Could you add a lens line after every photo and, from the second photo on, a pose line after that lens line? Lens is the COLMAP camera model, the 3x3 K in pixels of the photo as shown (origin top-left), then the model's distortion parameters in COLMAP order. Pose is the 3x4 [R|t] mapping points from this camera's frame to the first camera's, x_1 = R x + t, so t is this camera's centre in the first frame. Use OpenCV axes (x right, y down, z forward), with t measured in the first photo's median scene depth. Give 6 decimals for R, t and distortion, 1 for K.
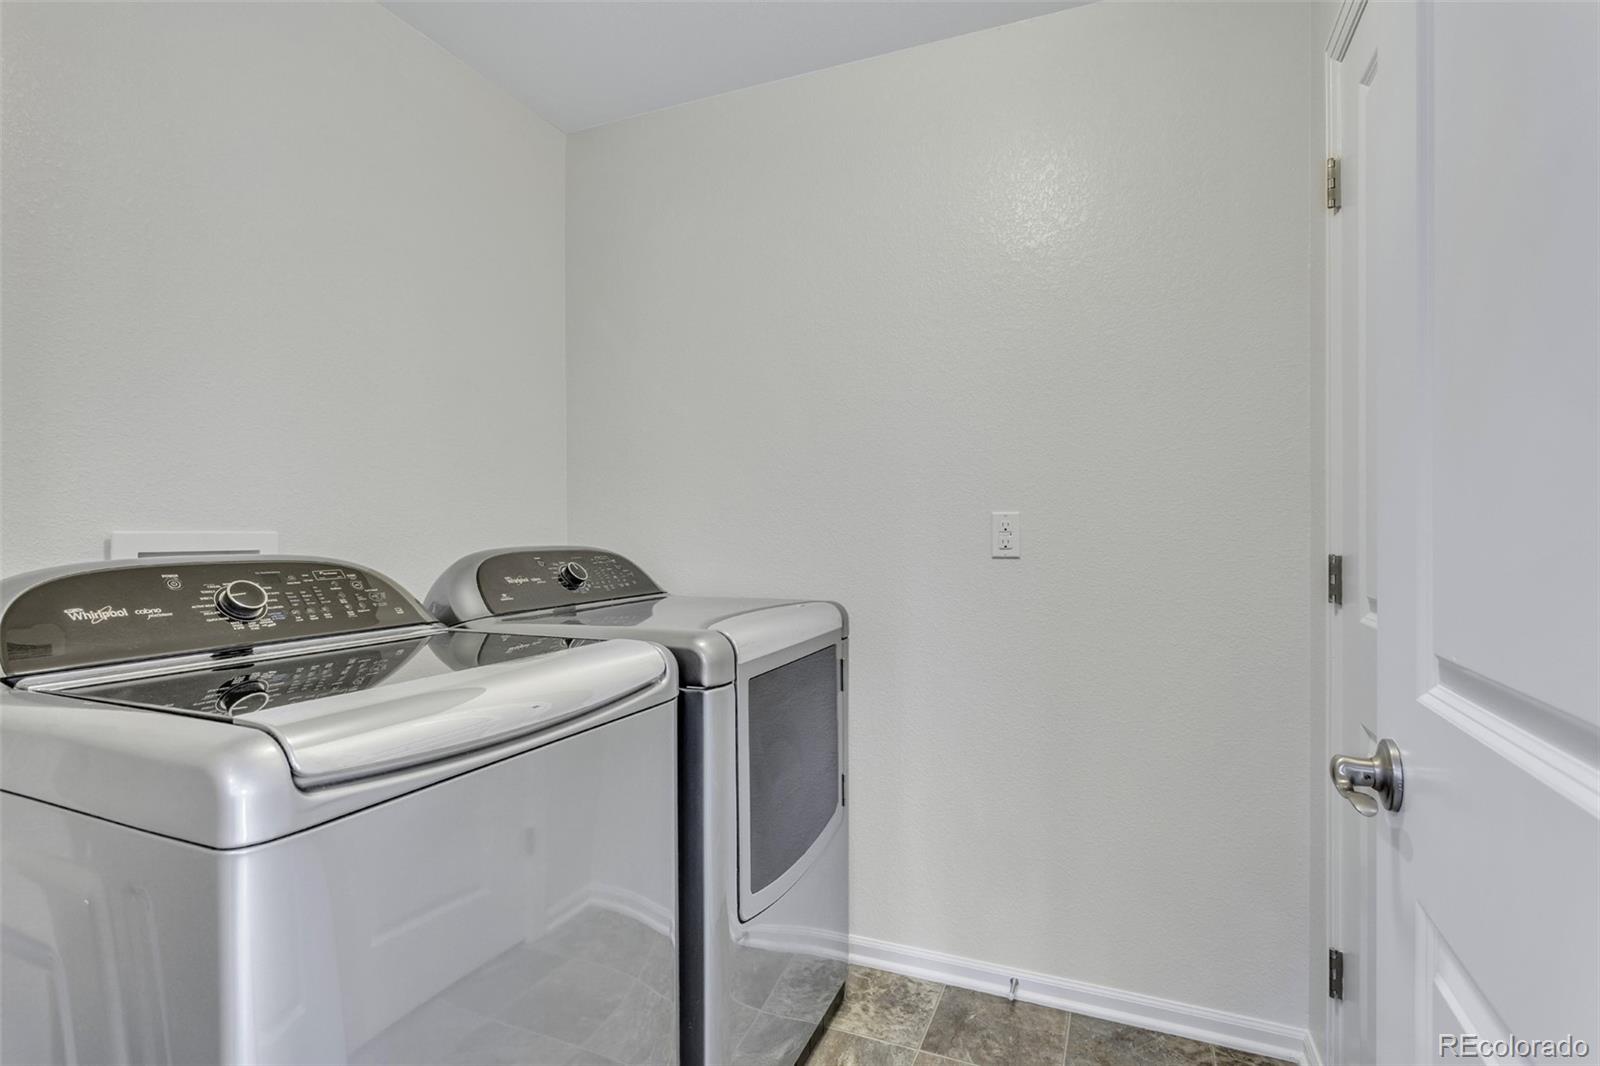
lens RADIAL K [[800.5, 0, 799.7], [0, 800.5, 538.3], [0, 0, 1]] dist [-0.011738, 0.010088]
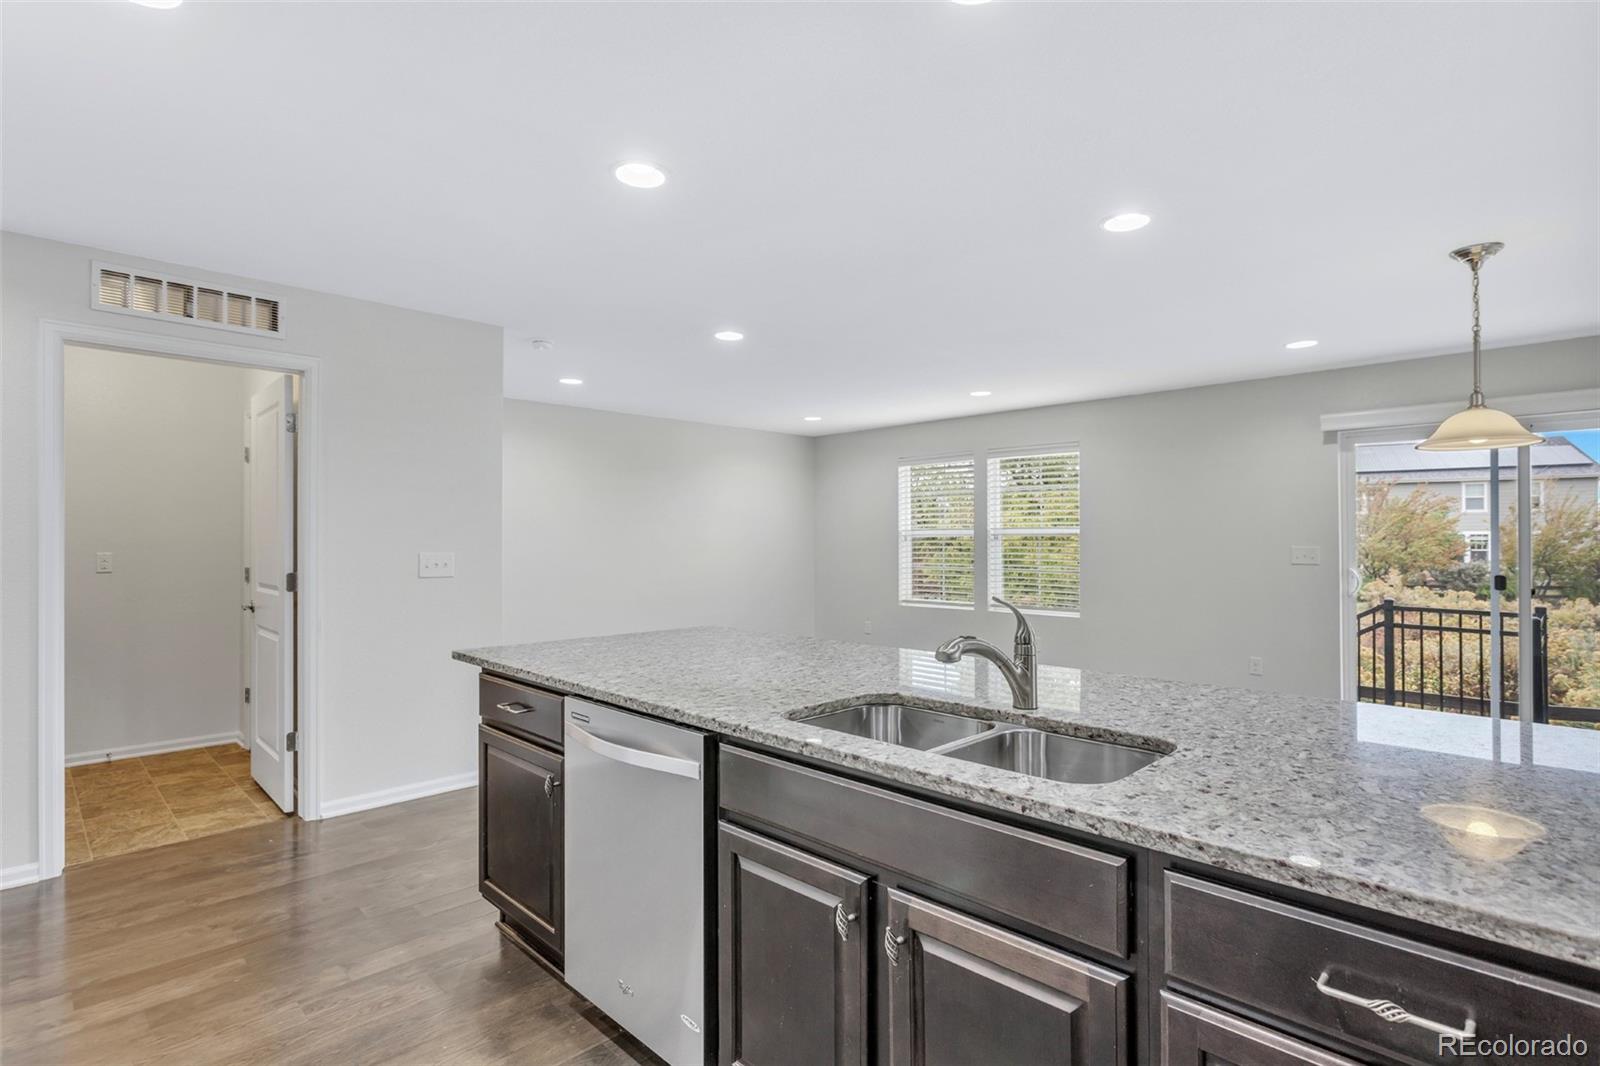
lens RADIAL K [[800.5, 0, 799.7], [0, 800.5, 538.3], [0, 0, 1]] dist [-0.011738, 0.010088]
pose [[0.387252, 0.009981, 0.921920, -1.448624], [0.009881, 0.999839, -0.014975, -0.027336], [-0.921921, 0.014909, 0.387091, -2.324740]]
